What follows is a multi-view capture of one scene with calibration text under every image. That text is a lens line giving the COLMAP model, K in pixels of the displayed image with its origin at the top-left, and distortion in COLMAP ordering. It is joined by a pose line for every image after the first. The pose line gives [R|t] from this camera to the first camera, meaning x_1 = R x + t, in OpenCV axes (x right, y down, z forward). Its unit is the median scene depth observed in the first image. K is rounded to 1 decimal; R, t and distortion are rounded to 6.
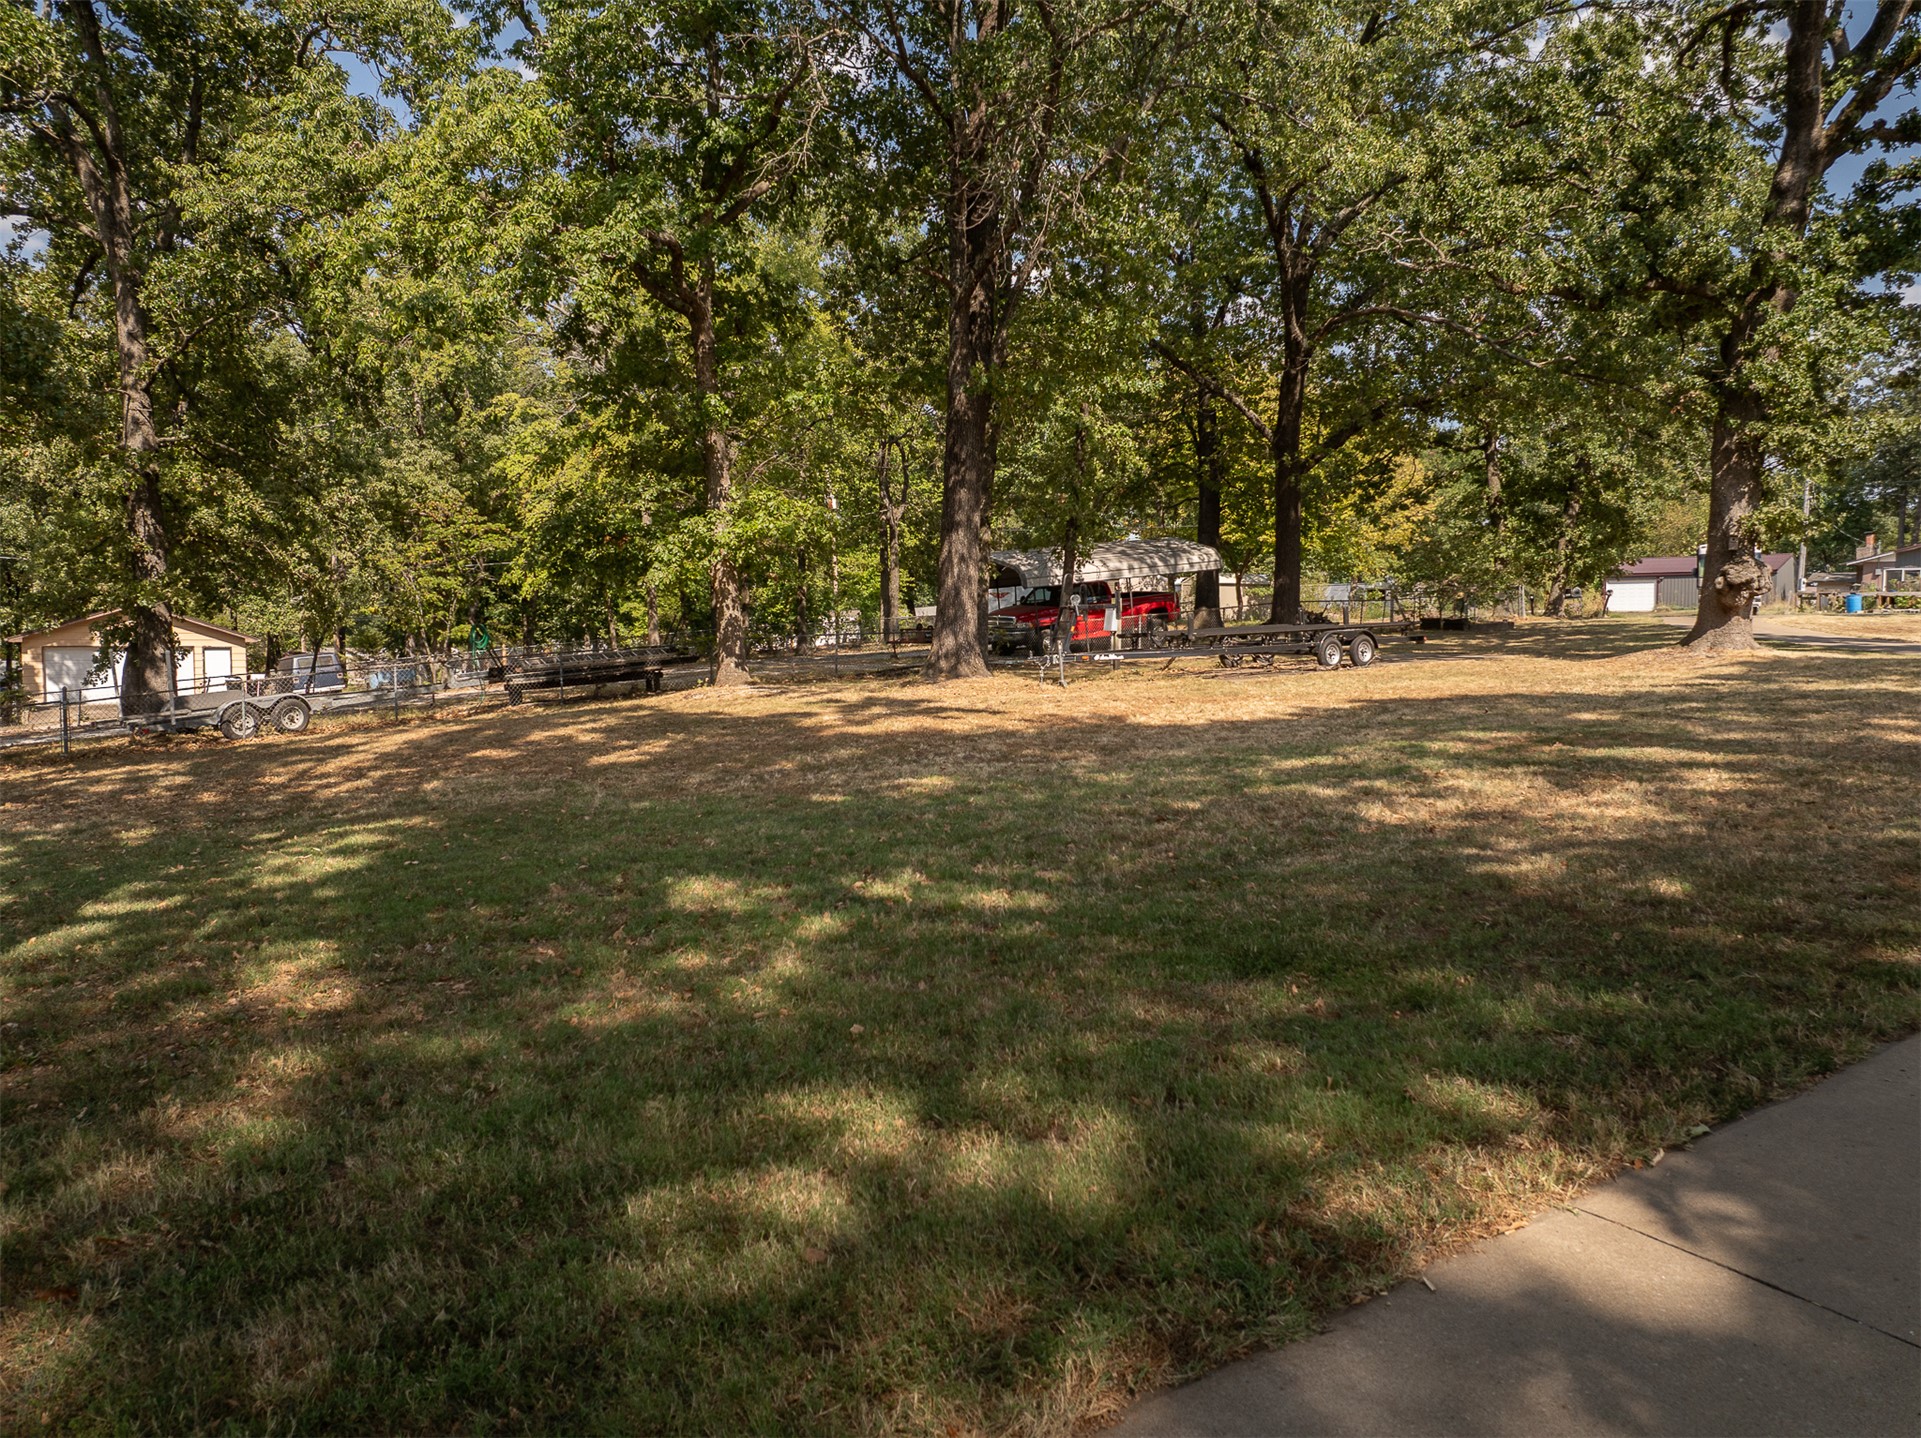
lens RADIAL K [[1328.3, 0, 963.2], [0, 1328.3, 716.9], [0, 0, 1]] dist [-0.026925, 0.002645]
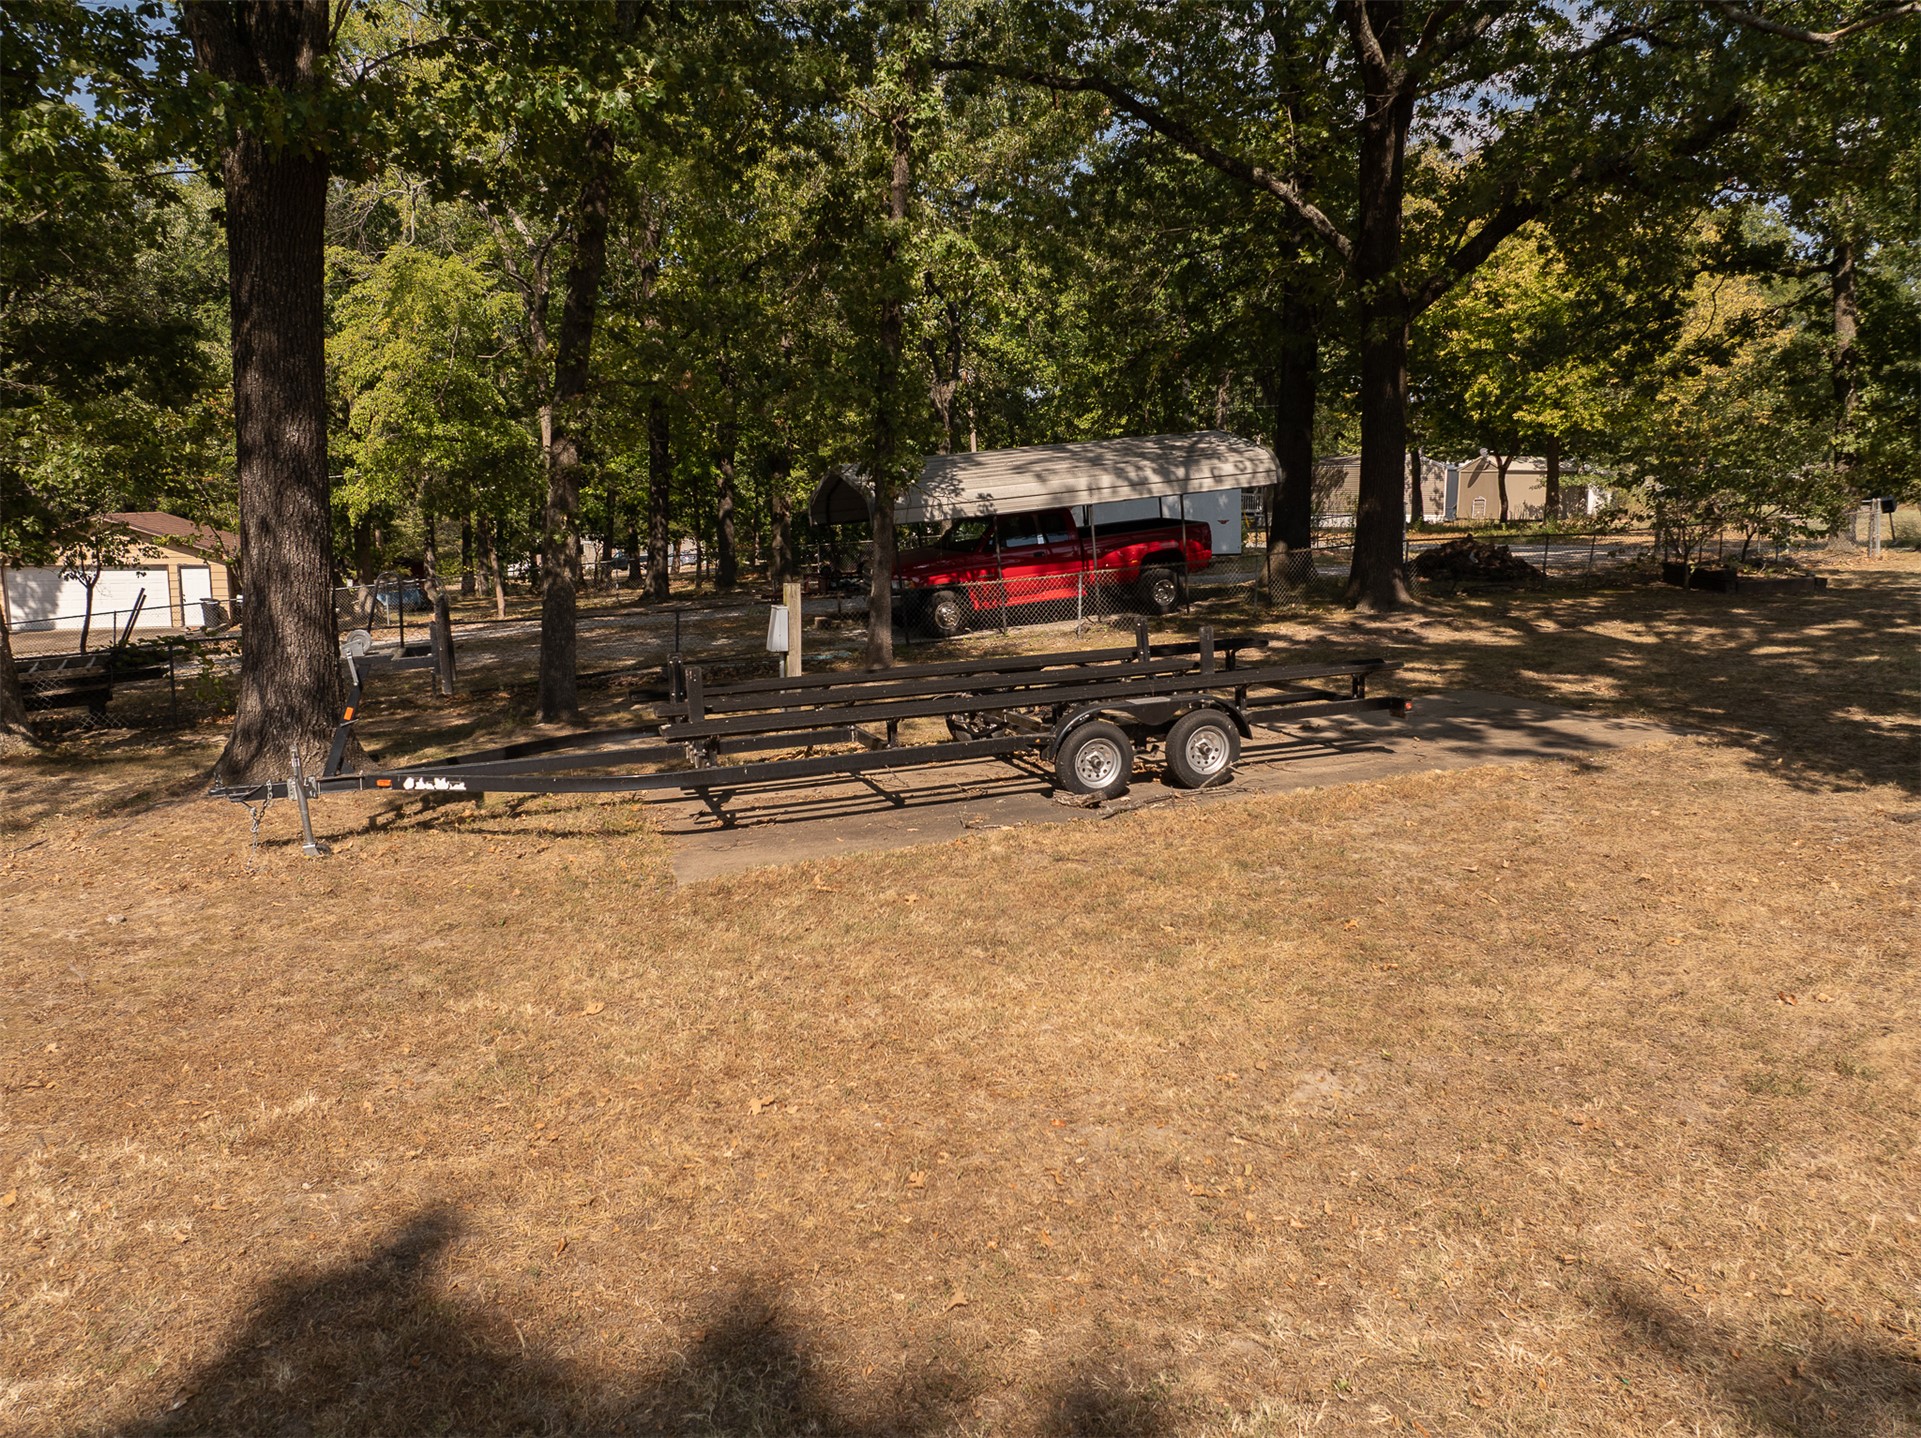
lens RADIAL K [[1328.3, 0, 957.0], [0, 1328.3, 718.9], [0, 0, 1]] dist [-0.026925, 0.002645]
pose [[0.966142, 0.042140, -0.254546, 0.165948], [-0.017817, 0.995114, 0.097114, -0.048353], [0.257394, -0.089291, 0.962172, 0.295829]]
